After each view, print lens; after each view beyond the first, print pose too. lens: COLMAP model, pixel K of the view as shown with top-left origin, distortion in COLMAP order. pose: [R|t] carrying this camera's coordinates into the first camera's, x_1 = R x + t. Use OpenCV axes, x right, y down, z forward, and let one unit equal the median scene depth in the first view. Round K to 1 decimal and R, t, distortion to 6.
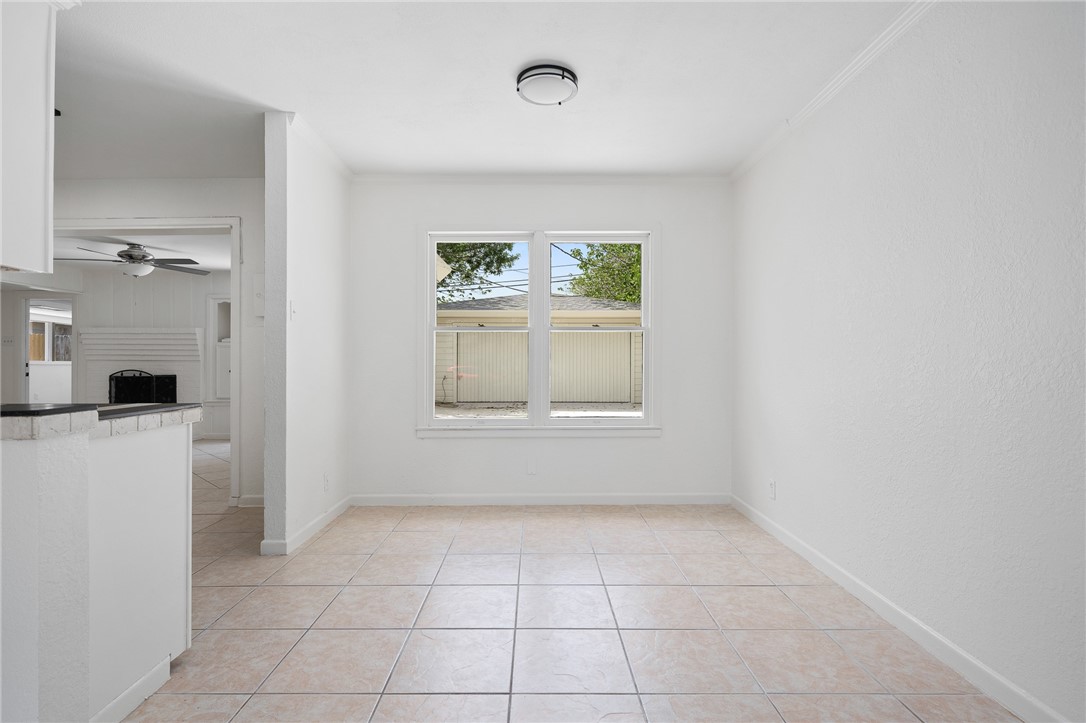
lens RADIAL K [[535.7, 0, 543.8], [0, 535.7, 362.2], [0, 0, 1]] dist [0.000266, 0.001231]
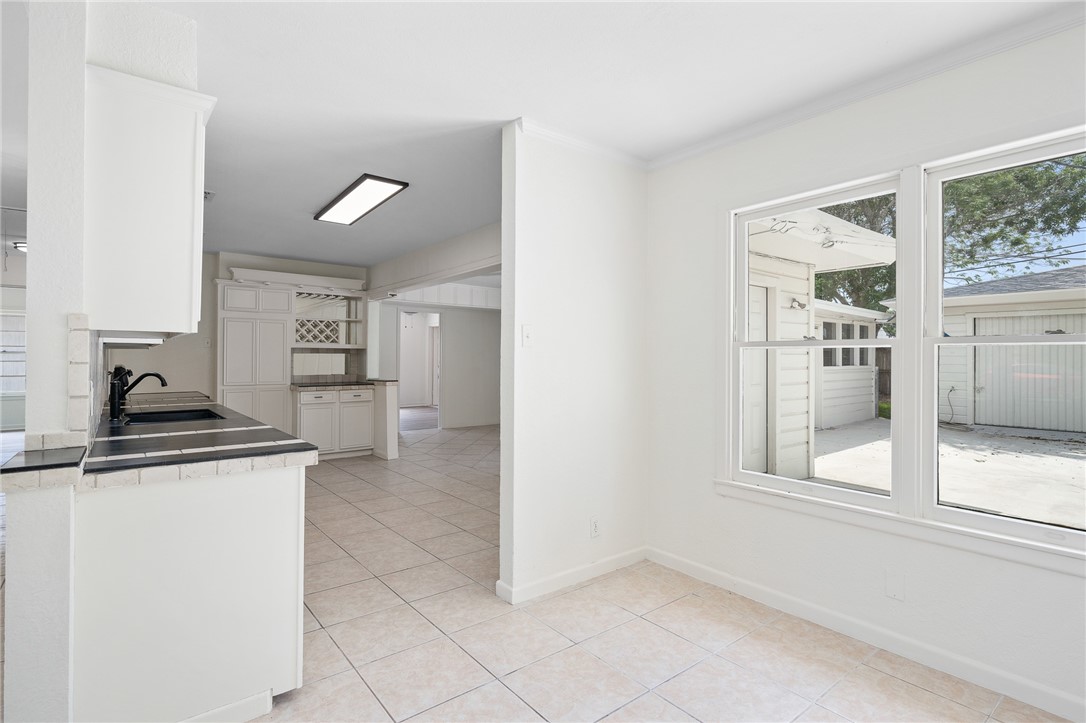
lens RADIAL K [[535.7, 0, 535.8], [0, 535.7, 354.7], [0, 0, 1]] dist [0.000266, 0.001231]
pose [[0.602751, -0.002281, -0.797926, 0.113648], [-0.002334, 0.999987, -0.004622, -0.025445], [0.797926, 0.004648, 0.602737, 0.201399]]
